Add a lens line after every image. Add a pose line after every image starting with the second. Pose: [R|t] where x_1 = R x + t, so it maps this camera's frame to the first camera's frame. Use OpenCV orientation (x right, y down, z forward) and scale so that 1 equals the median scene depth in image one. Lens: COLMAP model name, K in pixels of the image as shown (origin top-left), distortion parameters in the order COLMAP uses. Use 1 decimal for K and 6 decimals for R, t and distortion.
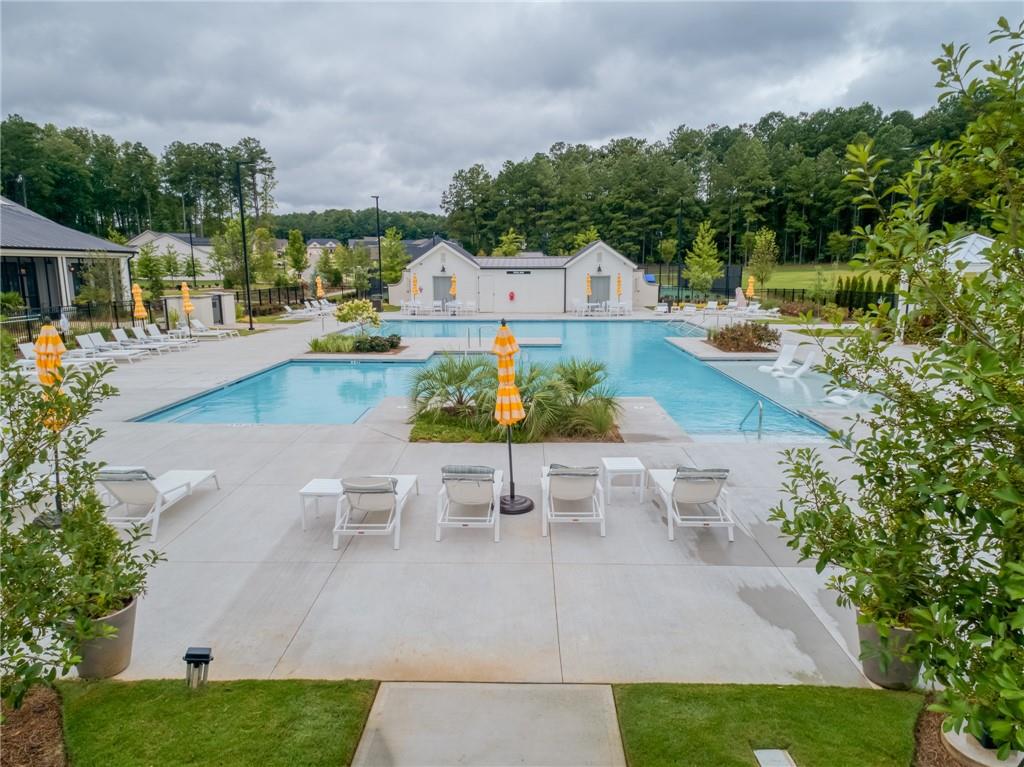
lens RADIAL K [[674.1, 0, 511.6], [0, 674.1, 390.3], [0, 0, 1]] dist [0.007704, -0.009811]
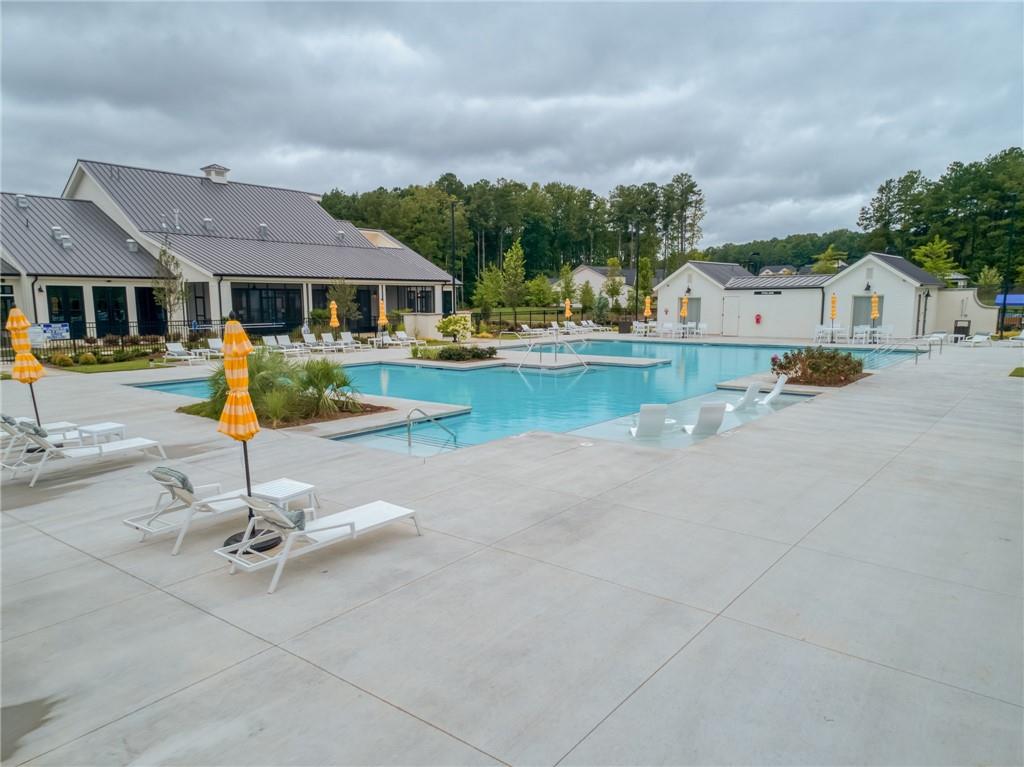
lens RADIAL K [[674.1, 0, 511.7], [0, 674.1, 385.2], [0, 0, 1]] dist [0.007704, -0.009811]
pose [[0.764813, 0.074502, -0.639931, 0.133613], [-0.105917, 0.994316, -0.010826, -0.003392], [0.635487, 0.076060, 0.768356, 0.045349]]
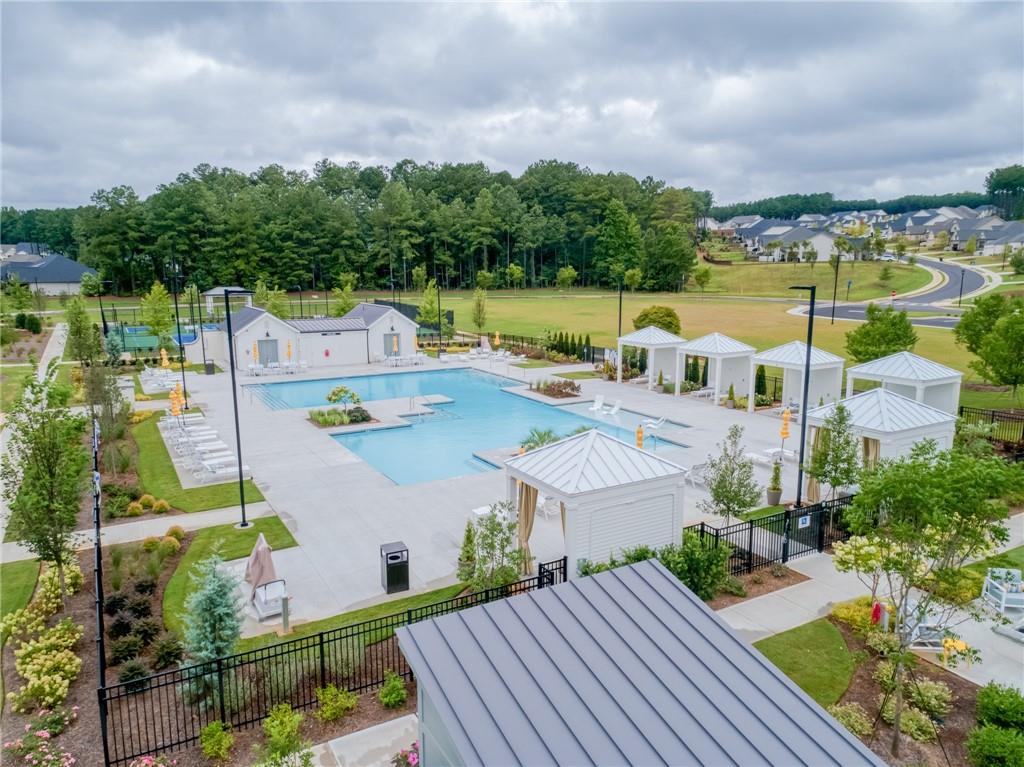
lens RADIAL K [[674.1, 0, 512.9], [0, 674.1, 379.2], [0, 0, 1]] dist [0.007704, -0.009811]
pose [[0.825626, -0.089561, 0.557064, -0.165914], [0.093982, 0.995358, 0.020735, -0.034882], [-0.556335, 0.035234, 0.830211, -0.084991]]
